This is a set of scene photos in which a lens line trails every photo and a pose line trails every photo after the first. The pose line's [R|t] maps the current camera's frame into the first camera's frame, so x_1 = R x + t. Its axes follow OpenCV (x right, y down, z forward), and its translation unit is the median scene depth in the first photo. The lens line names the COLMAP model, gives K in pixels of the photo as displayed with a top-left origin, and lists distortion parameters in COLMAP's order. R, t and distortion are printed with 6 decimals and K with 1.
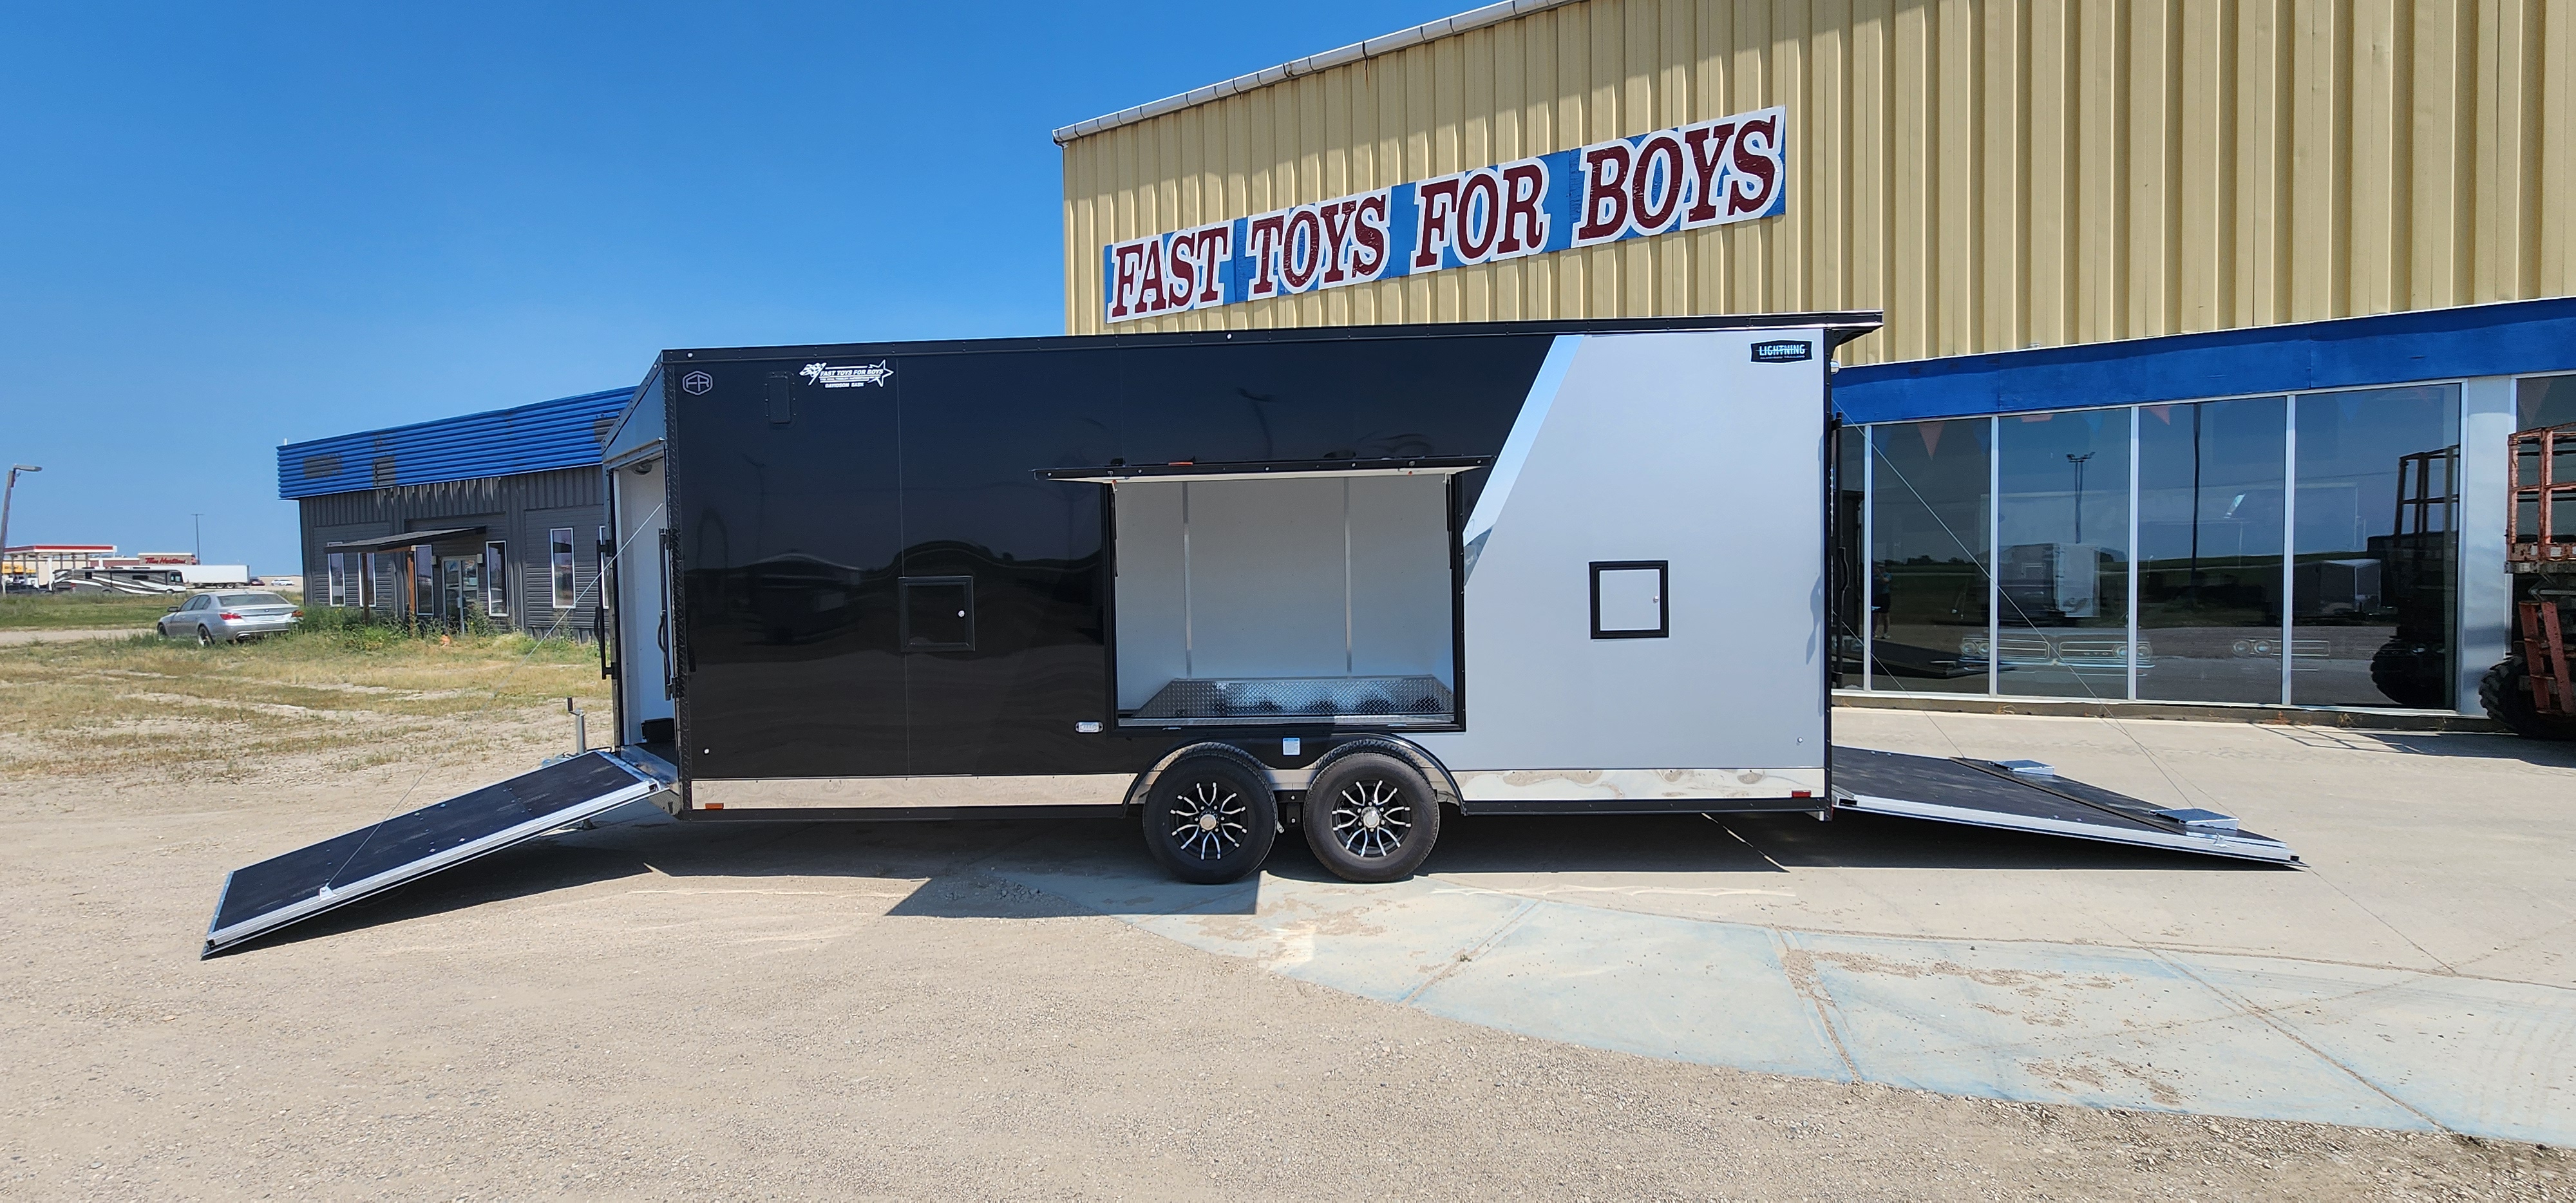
lens RADIAL K [[1044.6, 0, 1281.9], [0, 1044.6, 597.9], [0, 0, 1]] dist [-0.004728, 0.002783]
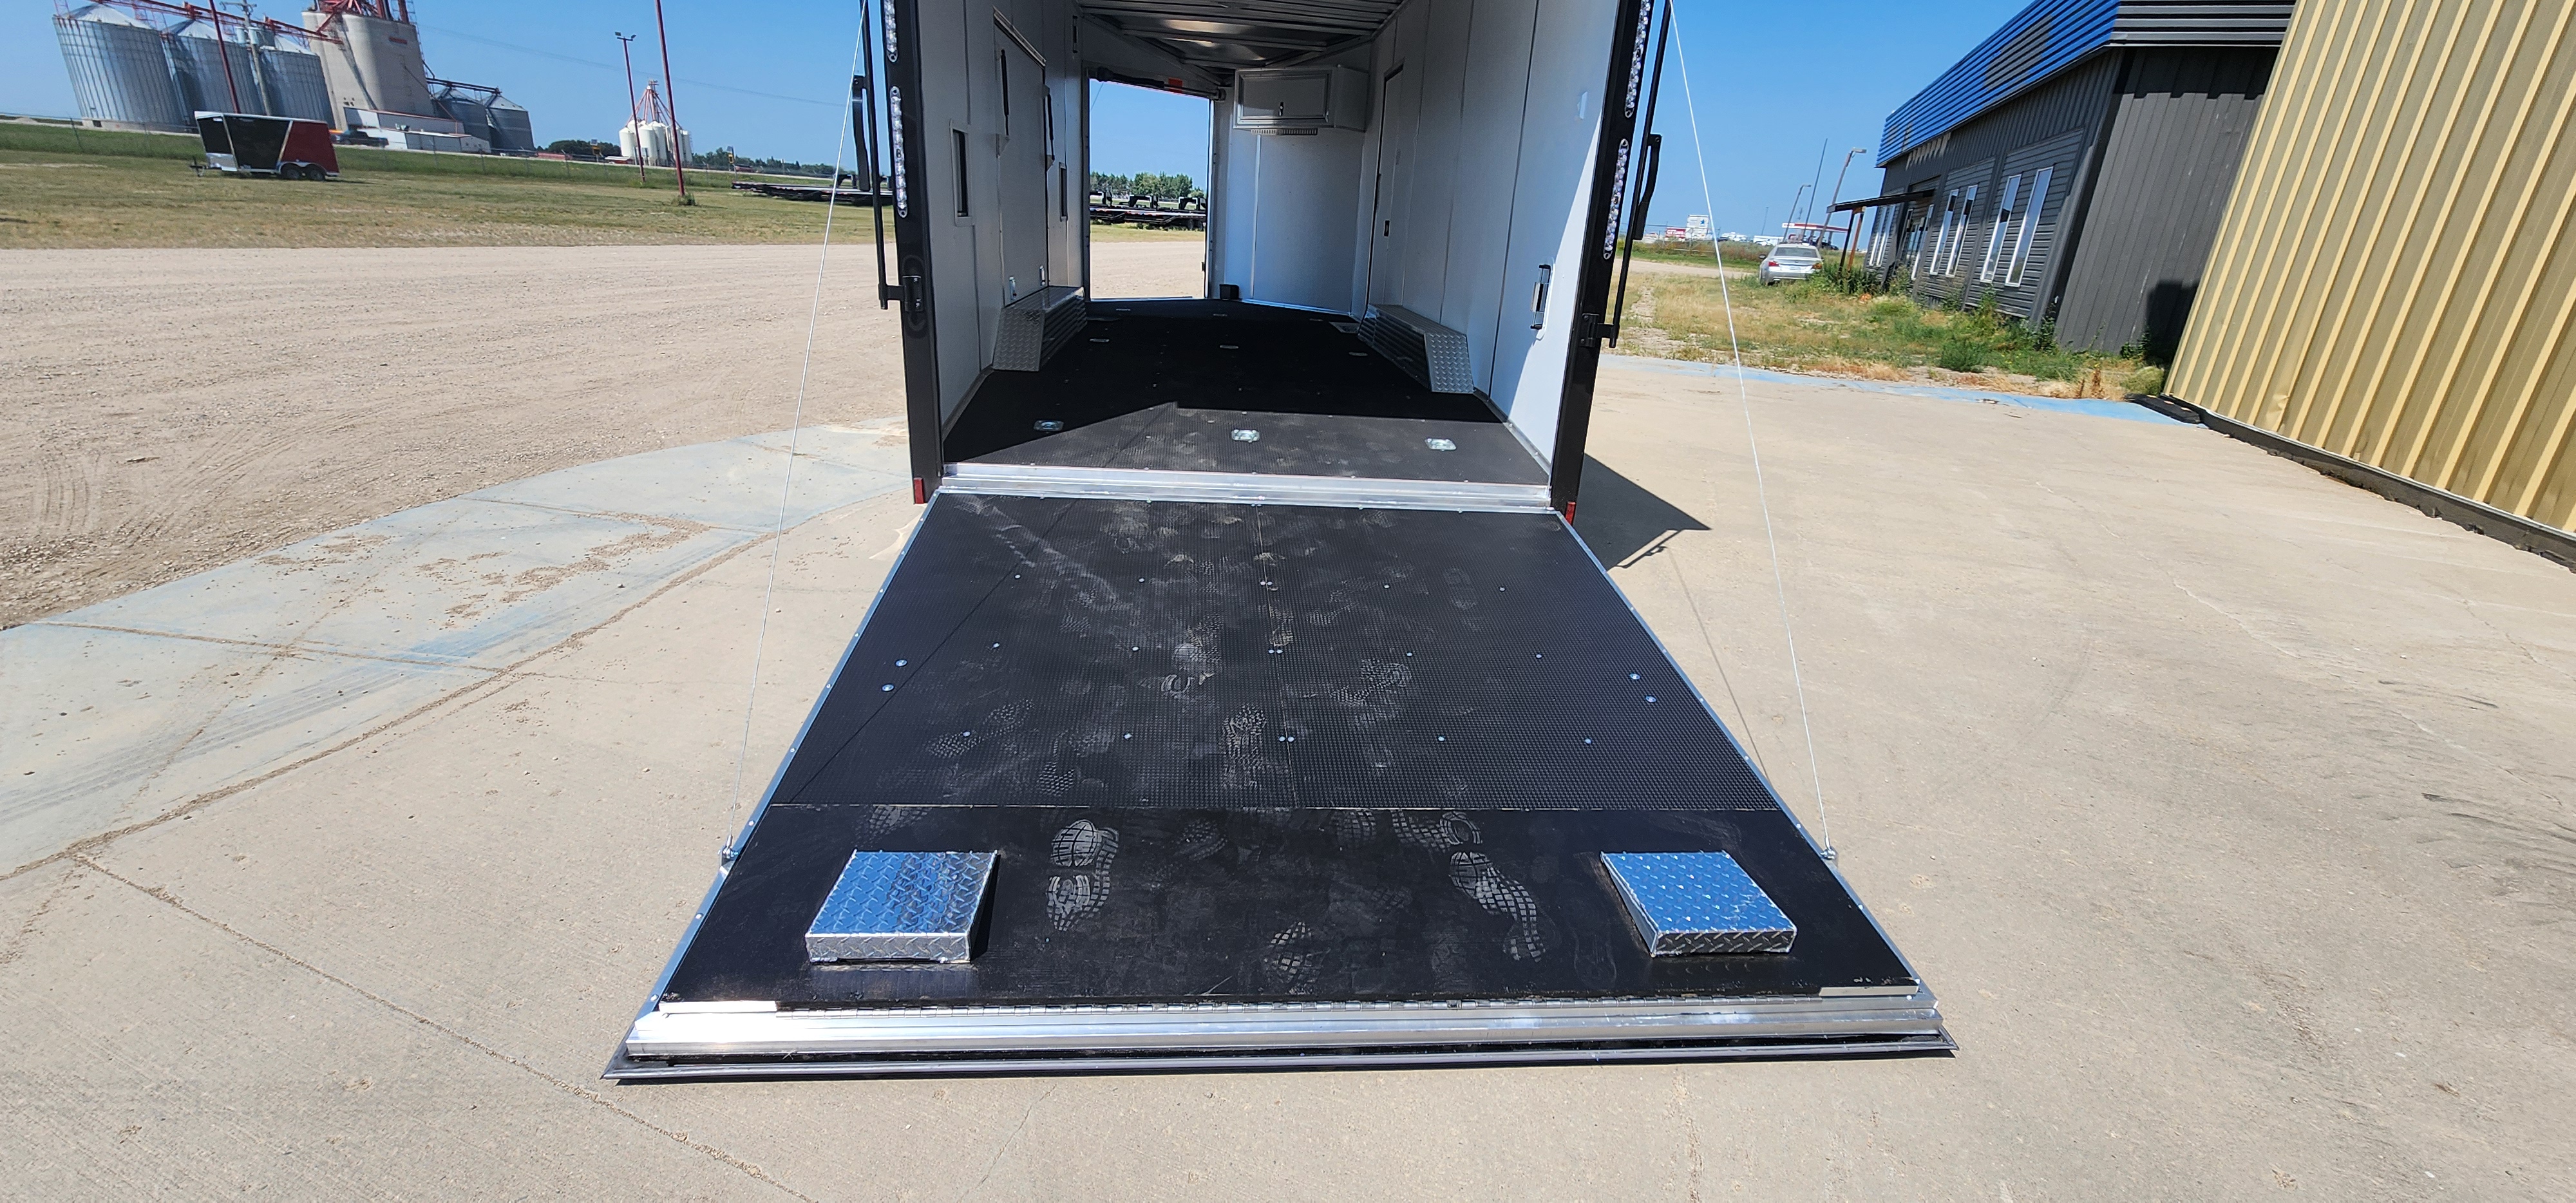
lens RADIAL K [[1044.6, 0, 1287.8], [0, 1044.6, 589.7], [0, 0, 1]] dist [-0.004728, 0.002783]
pose [[0.141686, 0.354708, -0.924179, 0.410992], [-0.086599, 0.934460, 0.345377, 0.000628], [0.986116, 0.031098, 0.163117, 0.377529]]
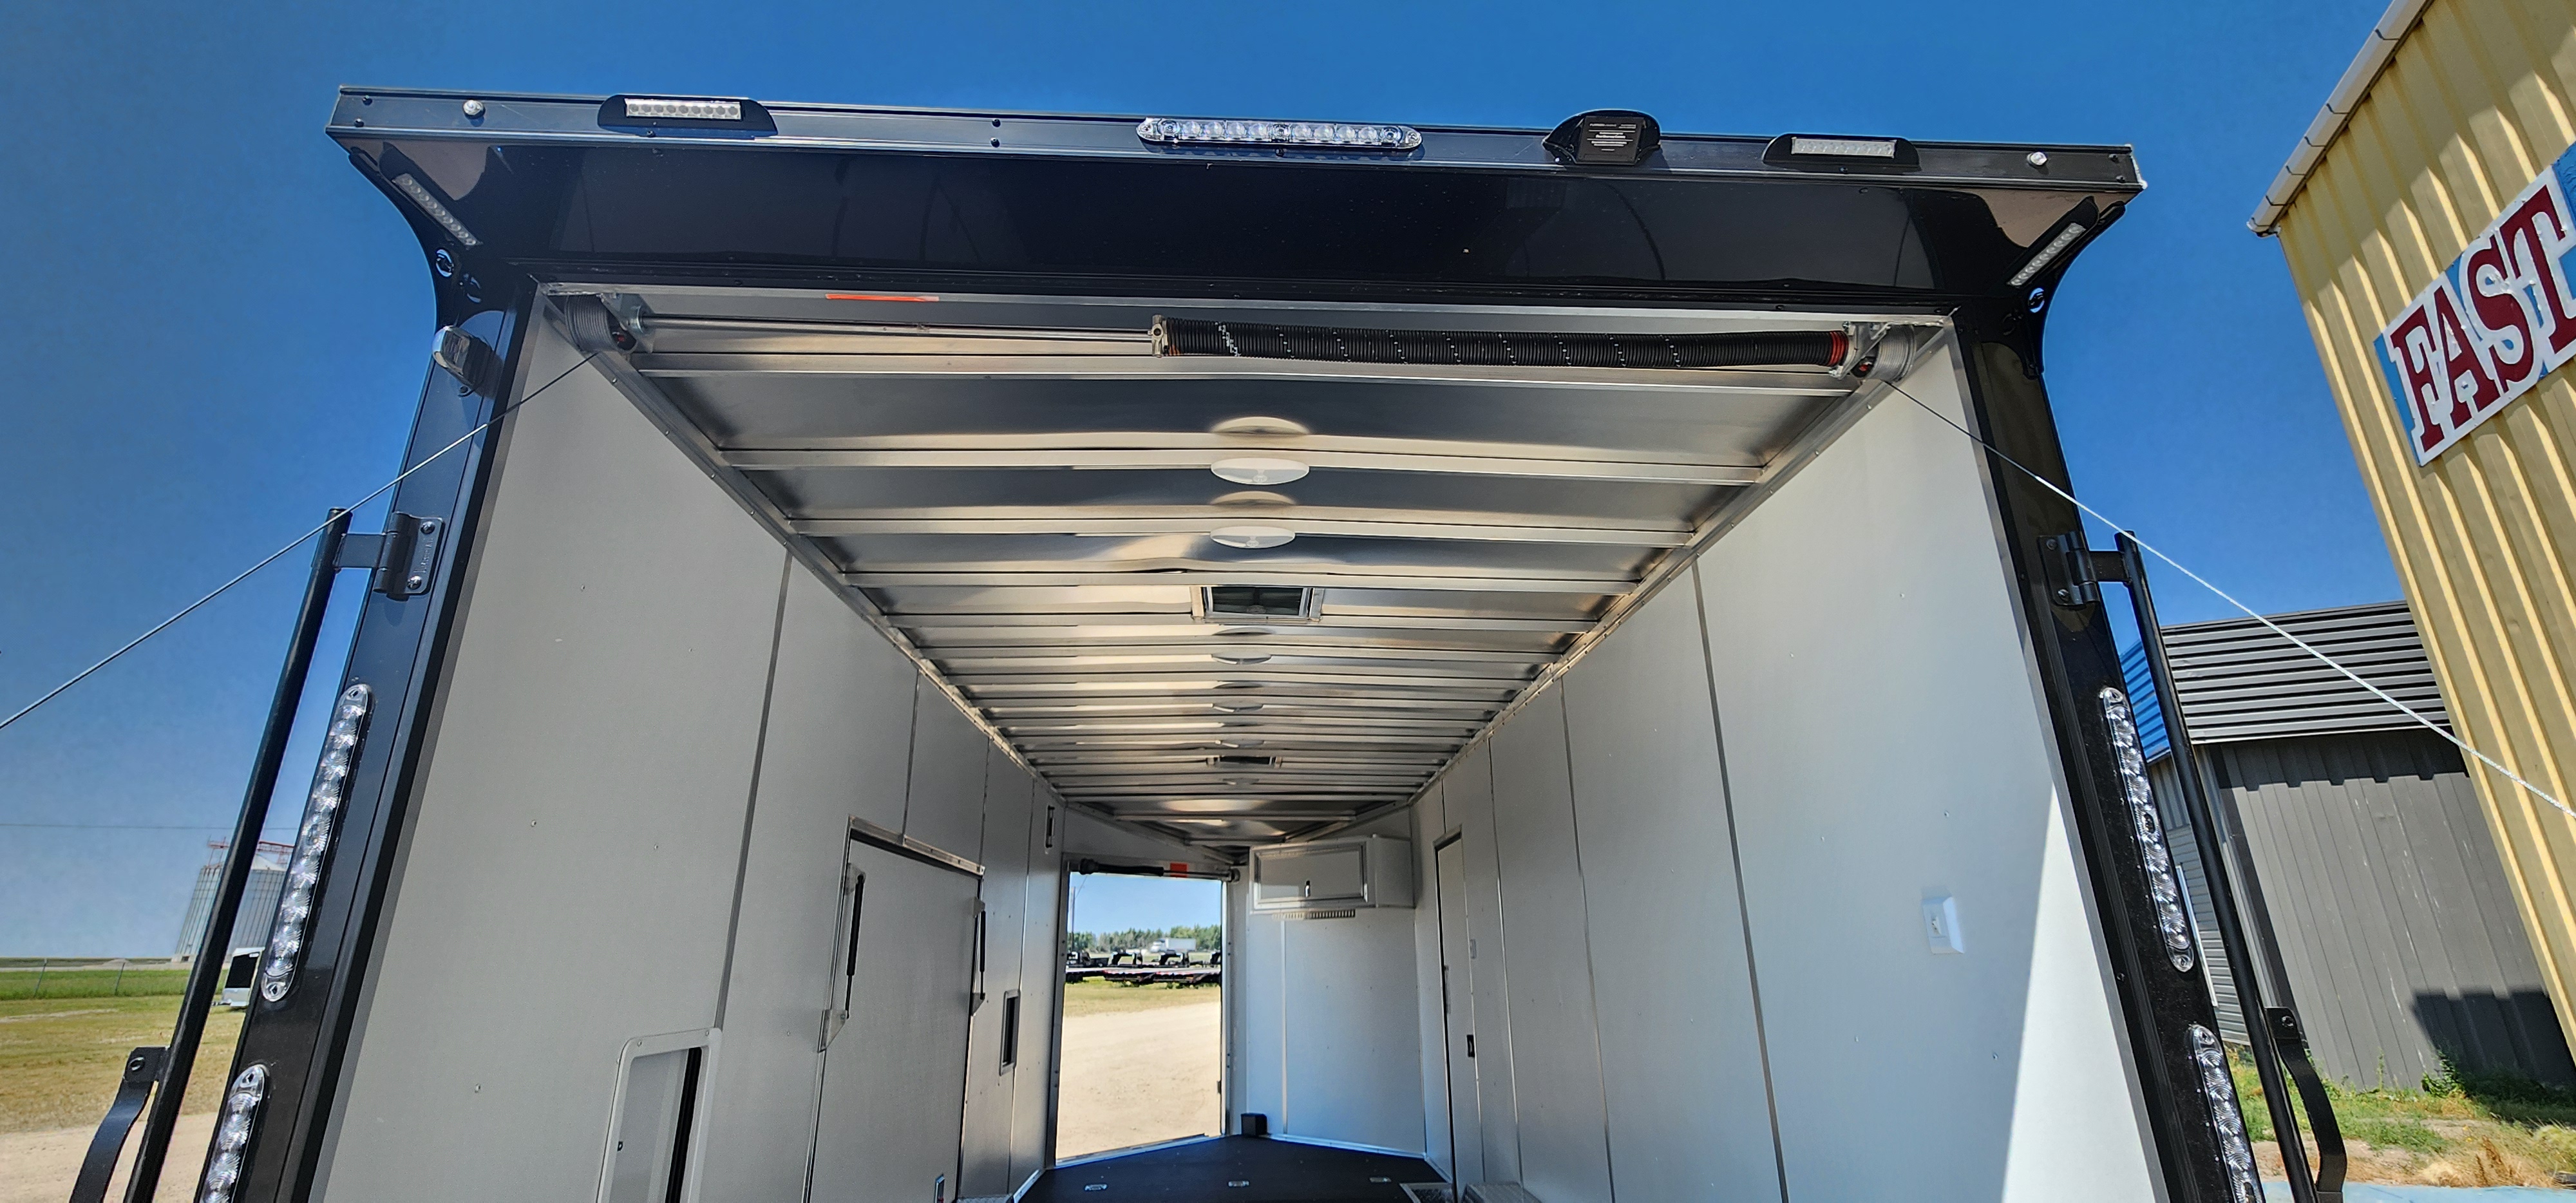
lens RADIAL K [[1044.6, 0, 1291.2], [0, 1044.6, 608.8], [0, 0, 1]] dist [-0.004728, 0.002783]
pose [[0.115294, -0.301899, -0.946343, 0.265151], [-0.014046, 0.952105, -0.305448, -0.023870], [0.993232, 0.048509, 0.105531, 0.396861]]
